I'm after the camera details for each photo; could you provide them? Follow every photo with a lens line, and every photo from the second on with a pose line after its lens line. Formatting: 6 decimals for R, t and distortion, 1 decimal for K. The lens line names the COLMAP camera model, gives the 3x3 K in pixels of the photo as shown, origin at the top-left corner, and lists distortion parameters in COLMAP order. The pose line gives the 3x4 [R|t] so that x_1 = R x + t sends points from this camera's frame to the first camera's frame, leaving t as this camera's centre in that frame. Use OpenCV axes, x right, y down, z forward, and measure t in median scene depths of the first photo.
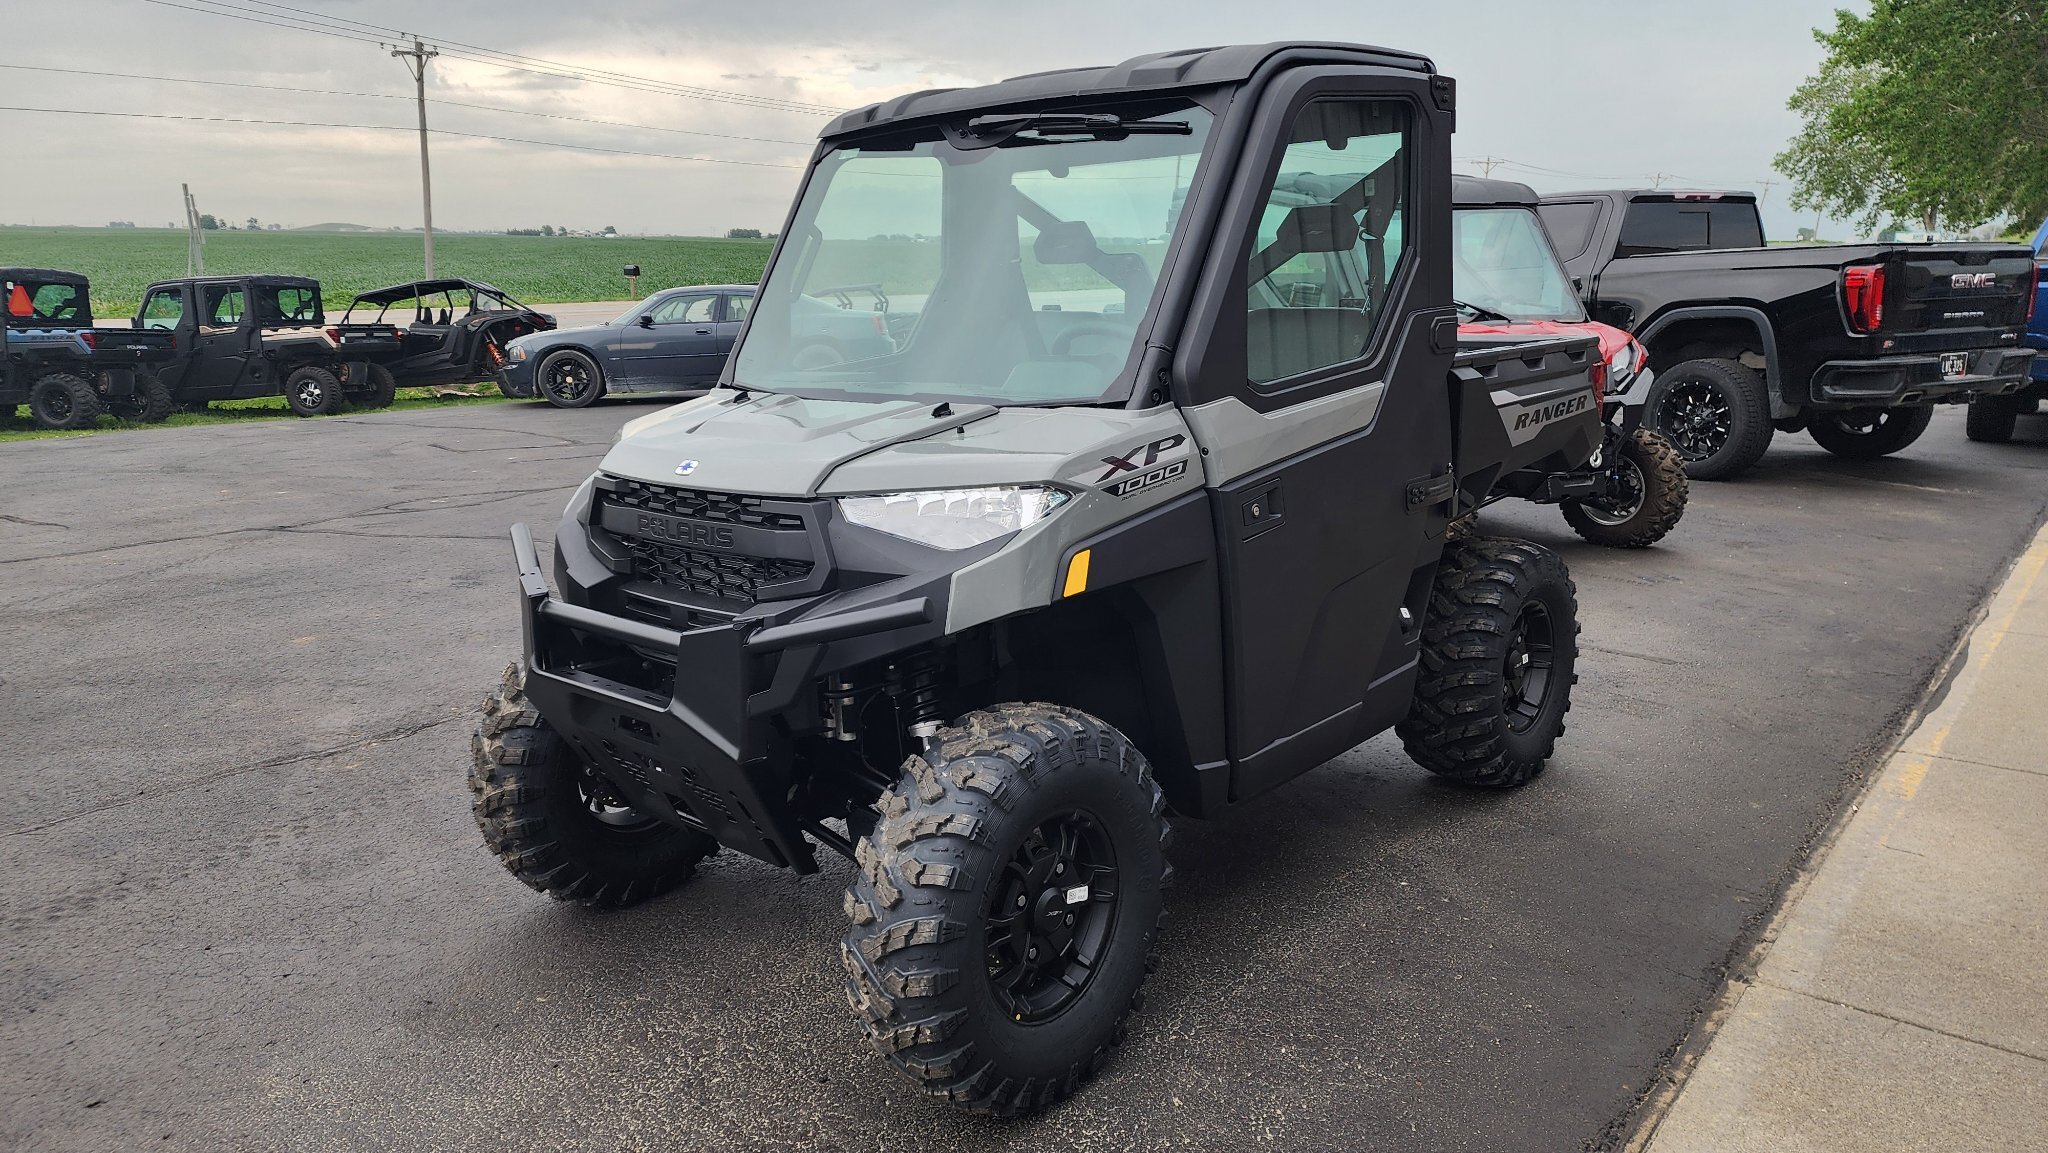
lens RADIAL K [[1359.5, 0, 1024.0], [0, 1359.5, 576.5], [0, 0, 1]] dist [0.067503, 0.000759]
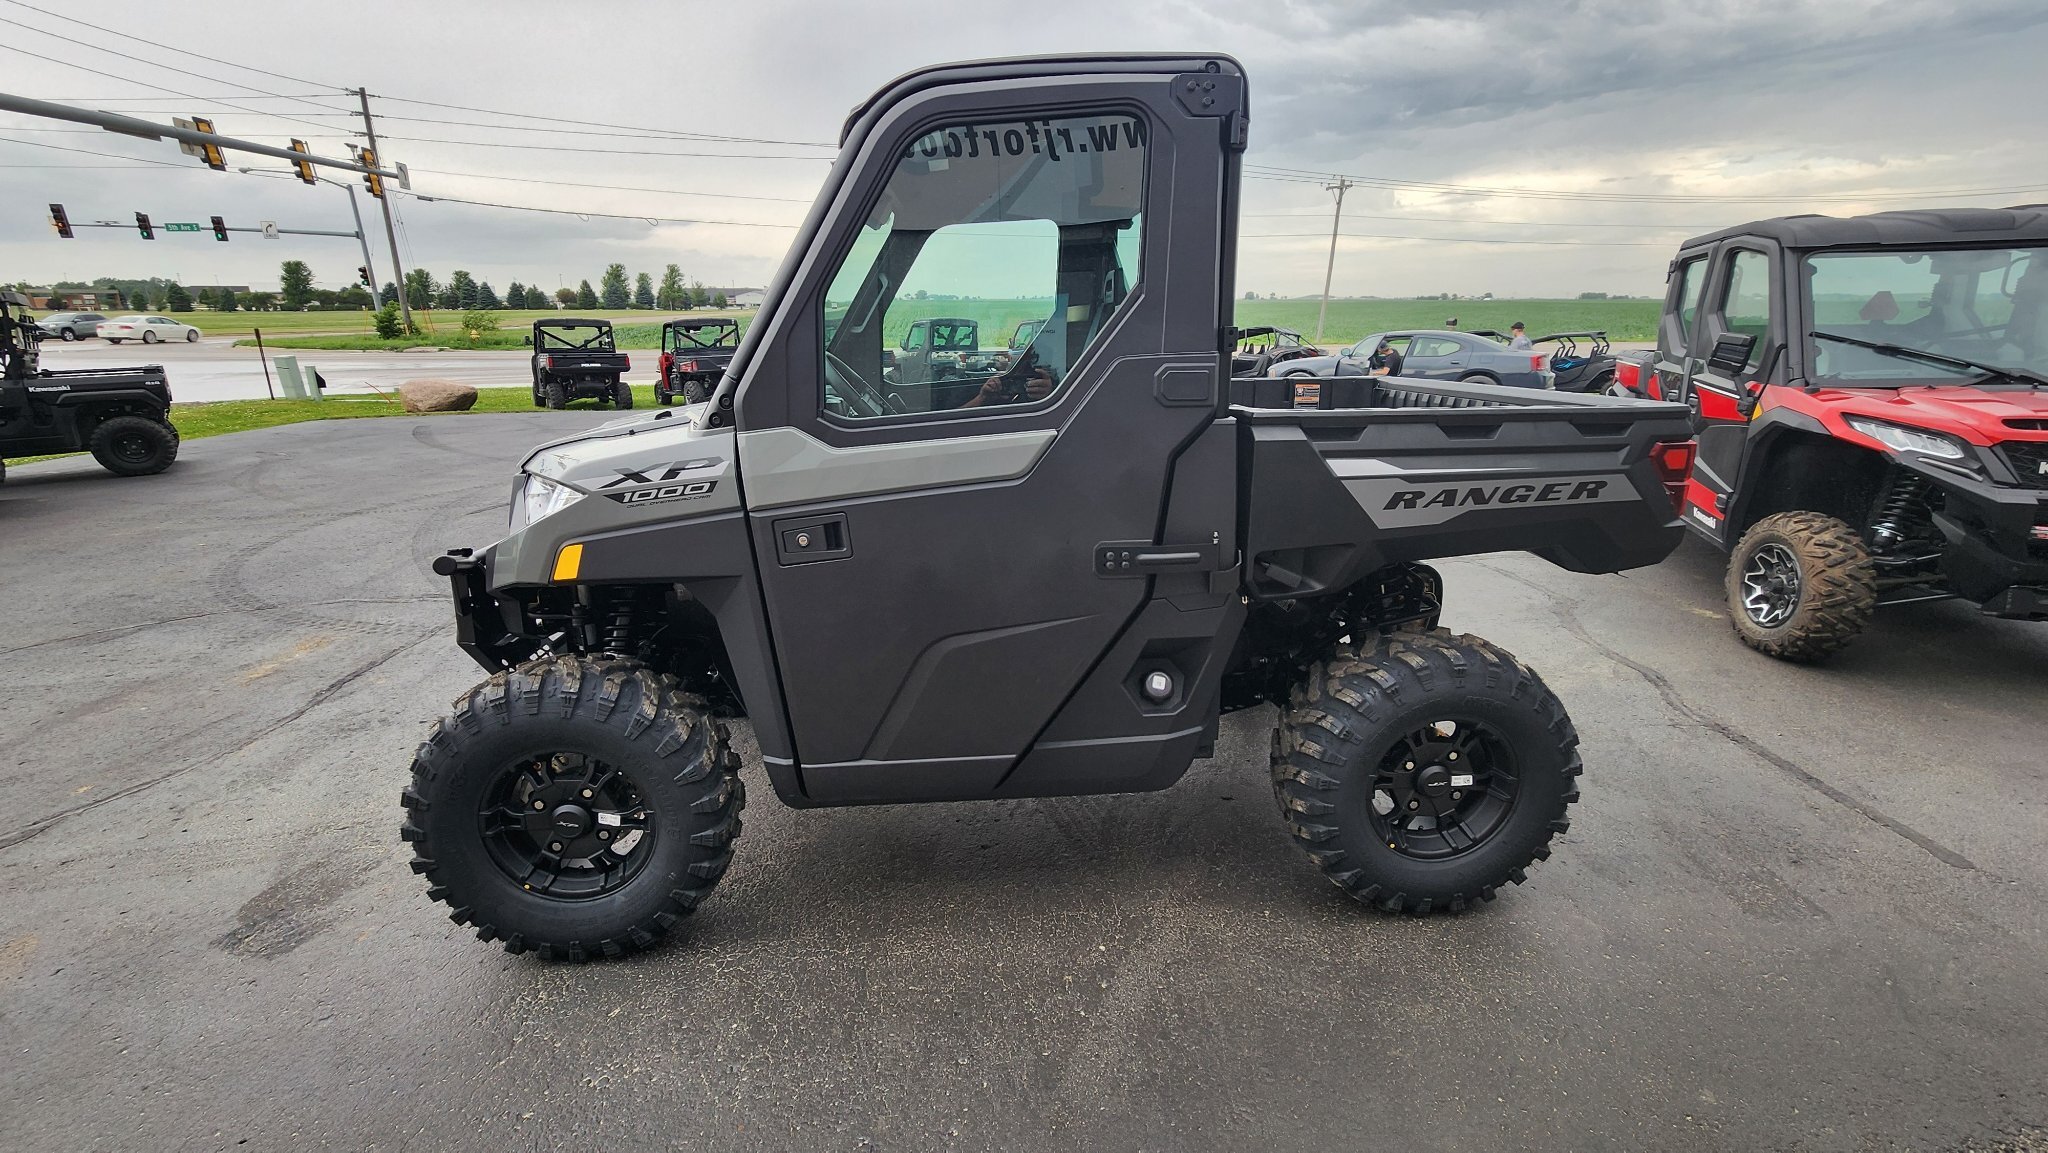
lens RADIAL K [[835.3, 0, 1024.0], [0, 835.3, 576.5], [0, 0, 1]] dist [0.002546, 0.000212]
pose [[0.724269, 0.209517, -0.656914, 0.738812], [-0.158664, 0.977792, 0.136925, -0.139809], [0.671014, 0.005058, 0.741428, 0.668986]]
